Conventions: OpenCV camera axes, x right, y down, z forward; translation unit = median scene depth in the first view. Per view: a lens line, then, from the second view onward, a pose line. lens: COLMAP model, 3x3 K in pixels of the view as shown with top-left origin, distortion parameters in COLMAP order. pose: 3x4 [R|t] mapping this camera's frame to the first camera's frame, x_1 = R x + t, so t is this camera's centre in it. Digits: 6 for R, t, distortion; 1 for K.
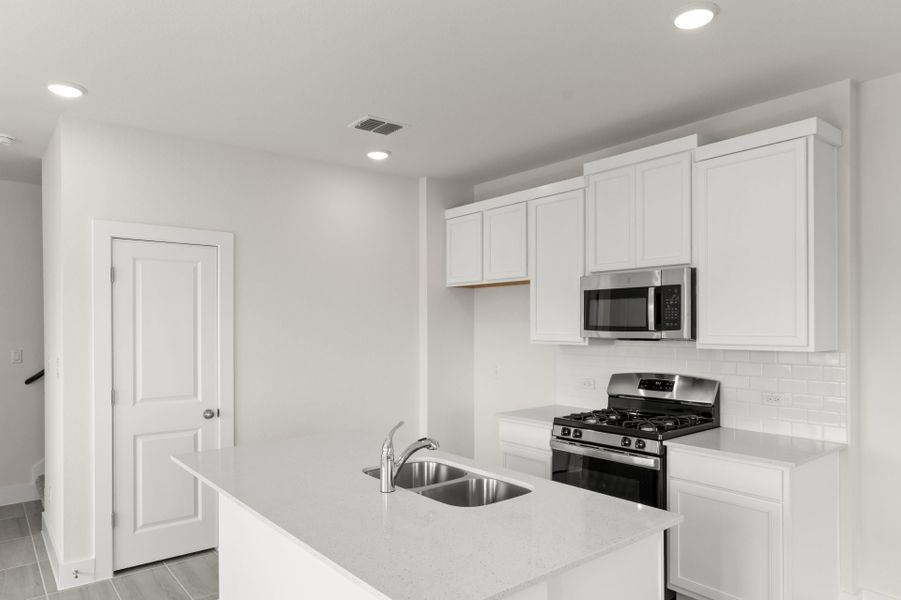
lens RADIAL K [[580.8, 0, 463.3], [0, 580.8, 328.2], [0, 0, 1]] dist [-0.013030, 0.000560]
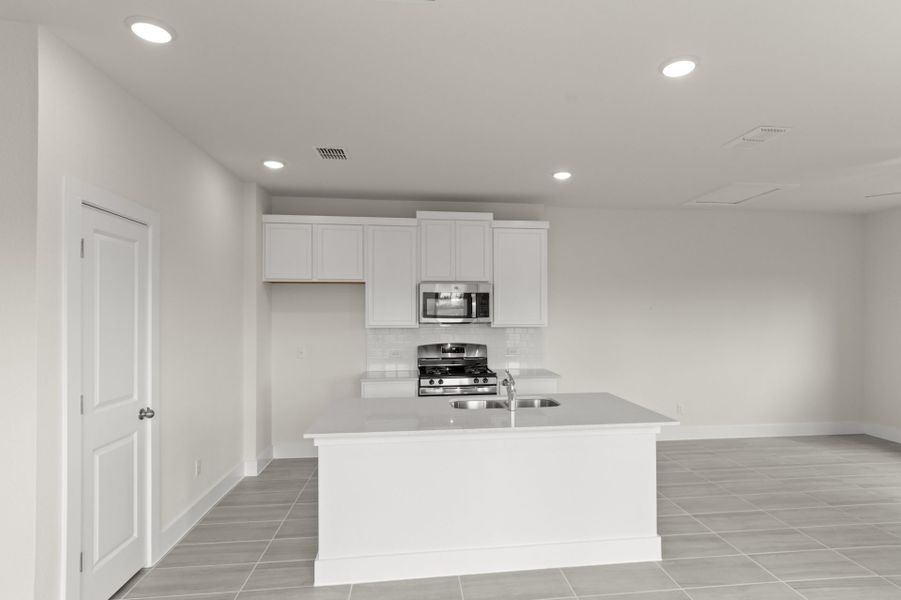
lens RADIAL K [[481.7, 0, 466.7], [0, 481.7, 309.7], [0, 0, 1]] dist [0.005707, 0.002956]
pose [[0.544182, 0.010492, 0.838902, -0.846964], [0.002312, 0.999899, -0.014006, 0.000410], [-0.838964, 0.009562, 0.544103, 0.196913]]
